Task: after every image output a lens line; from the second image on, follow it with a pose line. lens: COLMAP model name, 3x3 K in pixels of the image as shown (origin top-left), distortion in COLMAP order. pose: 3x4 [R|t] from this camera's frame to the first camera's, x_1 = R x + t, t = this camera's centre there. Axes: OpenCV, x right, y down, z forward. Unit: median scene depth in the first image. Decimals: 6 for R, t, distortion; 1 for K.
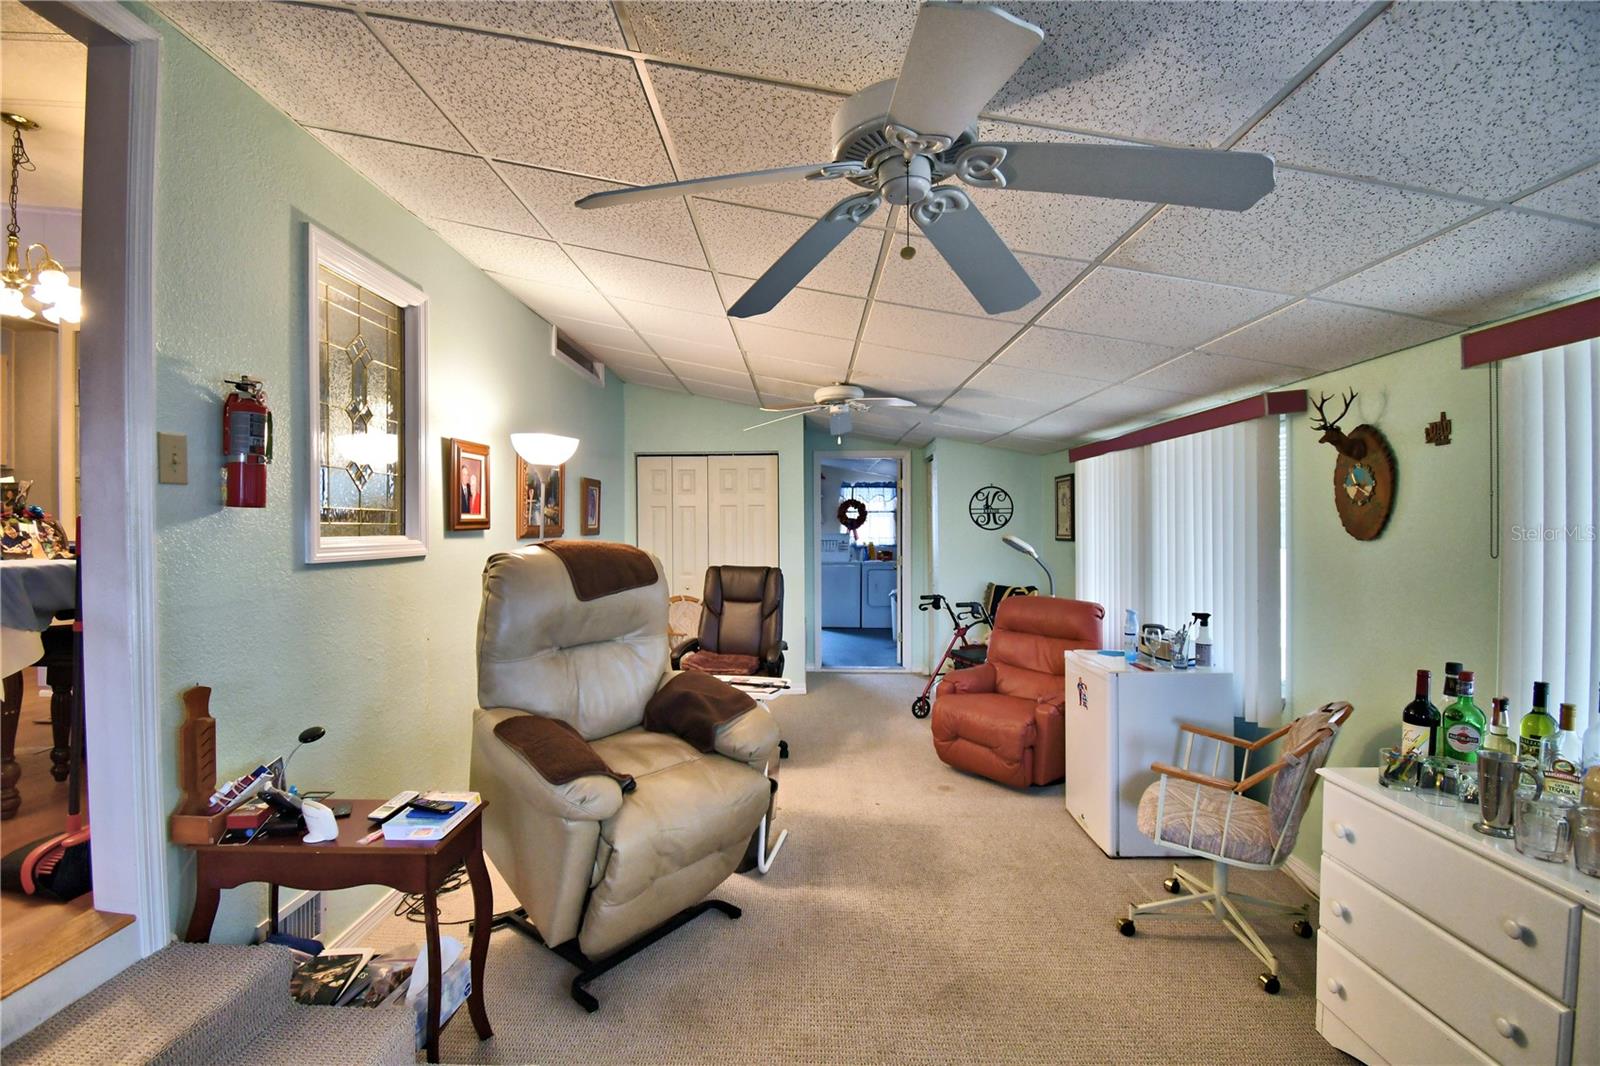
lens RADIAL K [[698.0, 0, 789.8], [0, 698.0, 534.3], [0, 0, 1]] dist [0.027186, -0.029443]
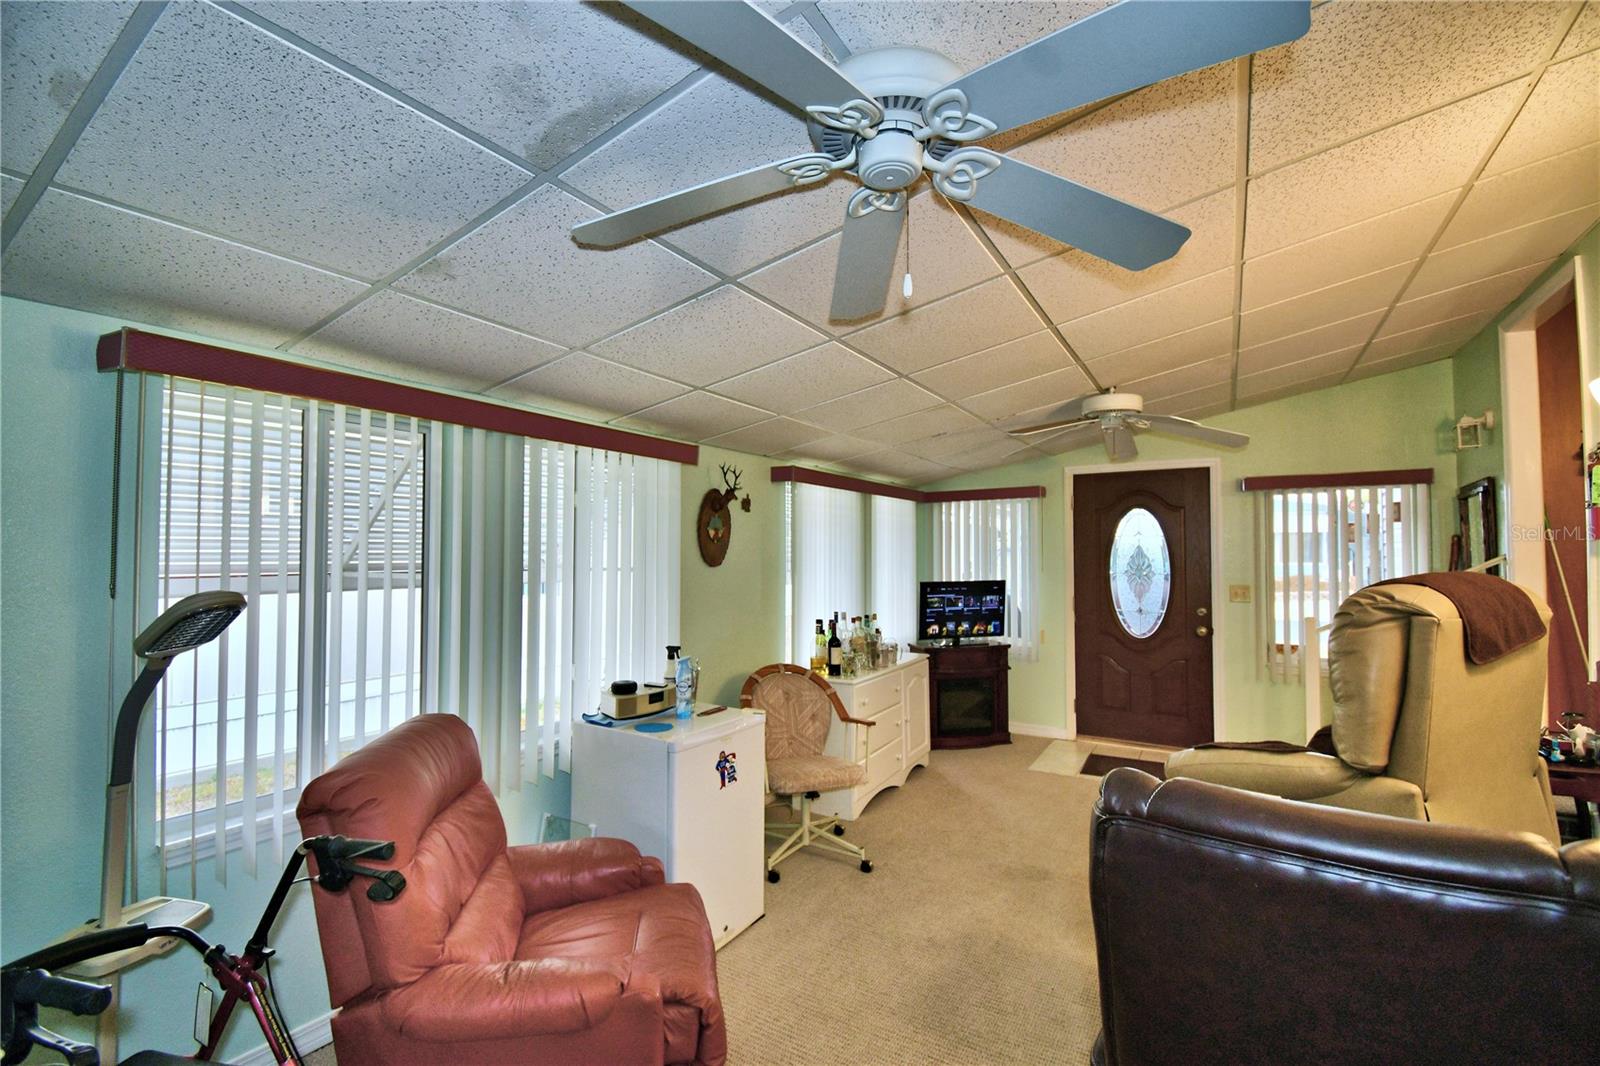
lens RADIAL K [[698.0, 0, 789.8], [0, 698.0, 534.3], [0, 0, 1]] dist [0.027186, -0.029443]
pose [[-0.865521, 0.018551, 0.500530, -0.044525], [0.009150, 0.999733, -0.021230, -0.021369], [-0.500790, -0.013795, -0.865459, 1.726424]]
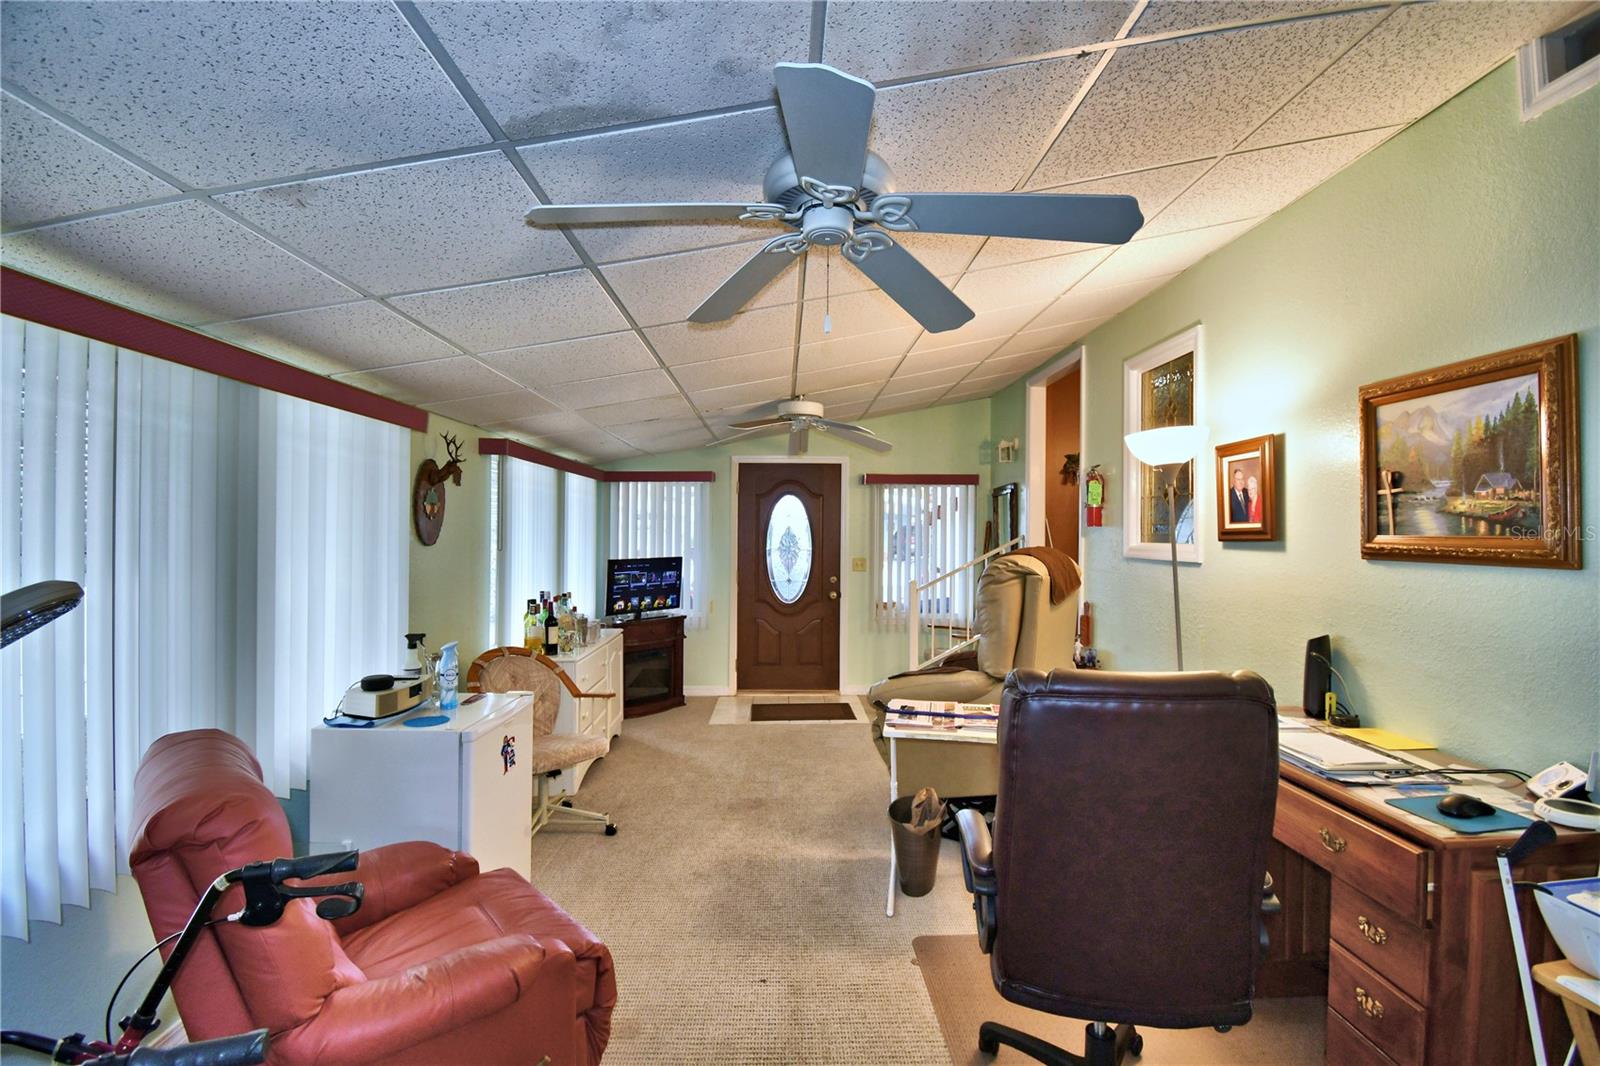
lens RADIAL K [[698.0, 0, 789.8], [0, 698.0, 534.3], [0, 0, 1]] dist [0.027186, -0.029443]
pose [[-0.999555, -0.000975, -0.029804, 0.135711], [-0.001357, 0.999917, 0.012803, -0.025008], [0.029789, 0.012838, -0.999474, 1.853842]]
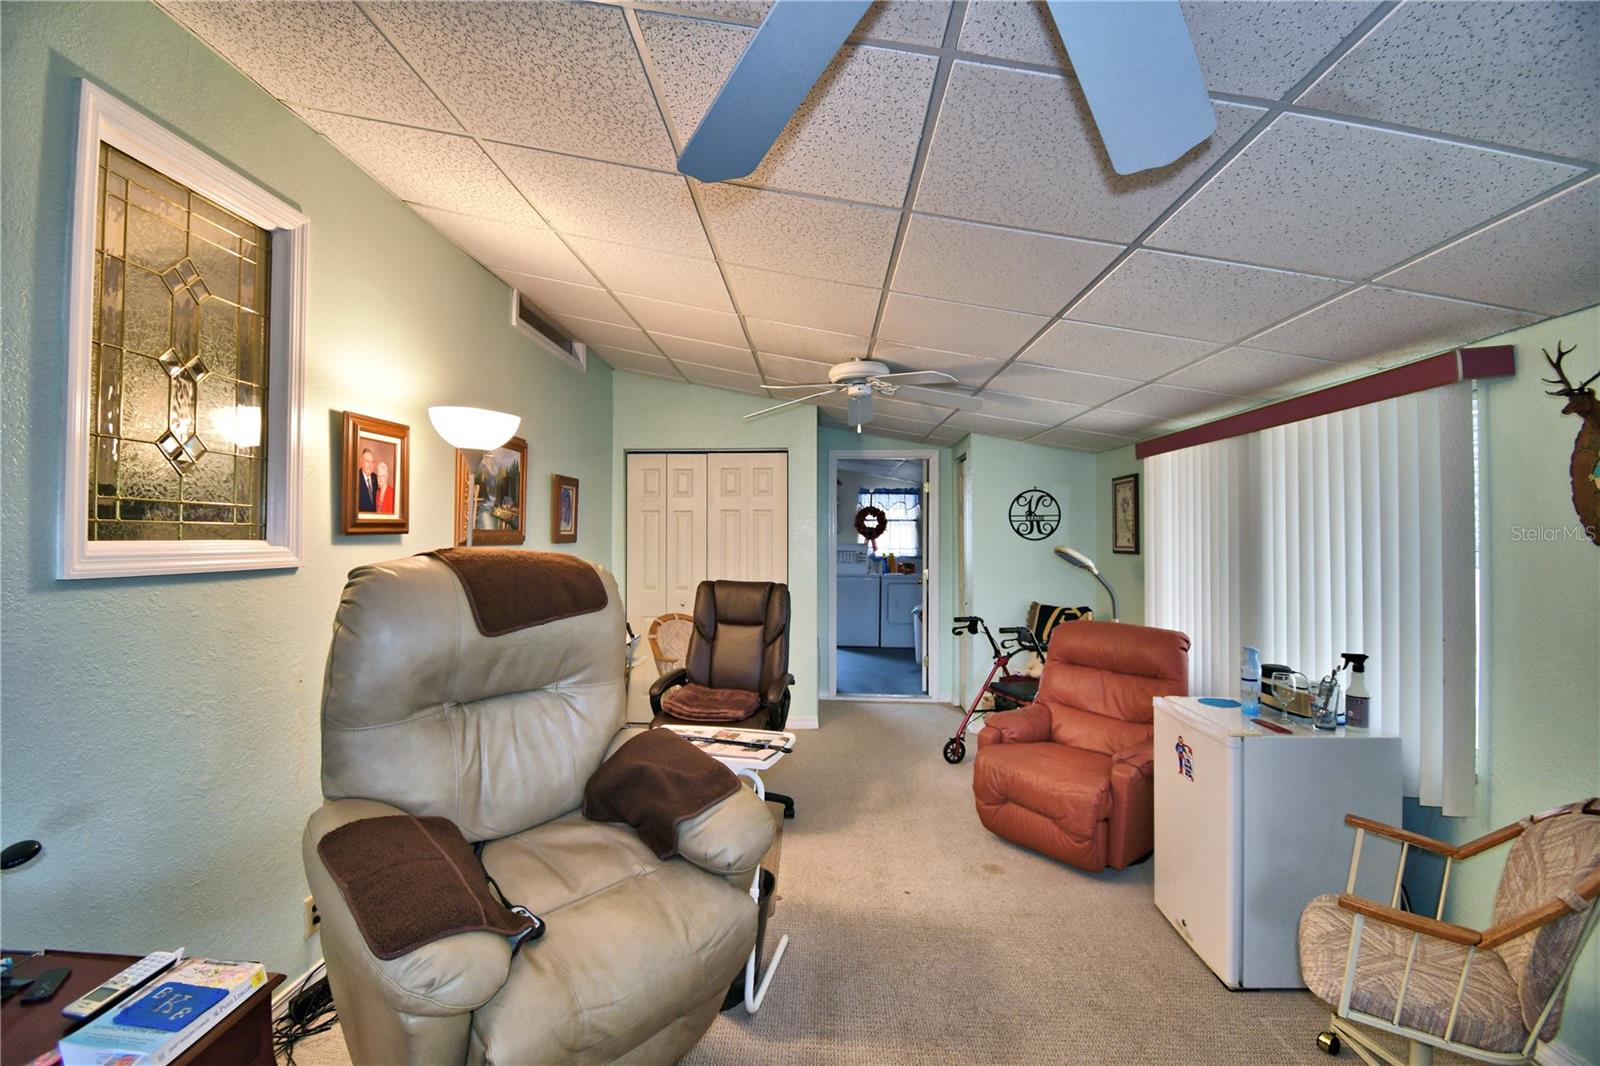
lens RADIAL K [[698.0, 0, 789.8], [0, 698.0, 534.3], [0, 0, 1]] dist [0.027186, -0.029443]
pose [[0.999710, 0.006802, -0.023107, 0.012570], [-0.007141, 0.999868, -0.014617, 0.002192], [0.023004, 0.014778, 0.999626, 0.245772]]
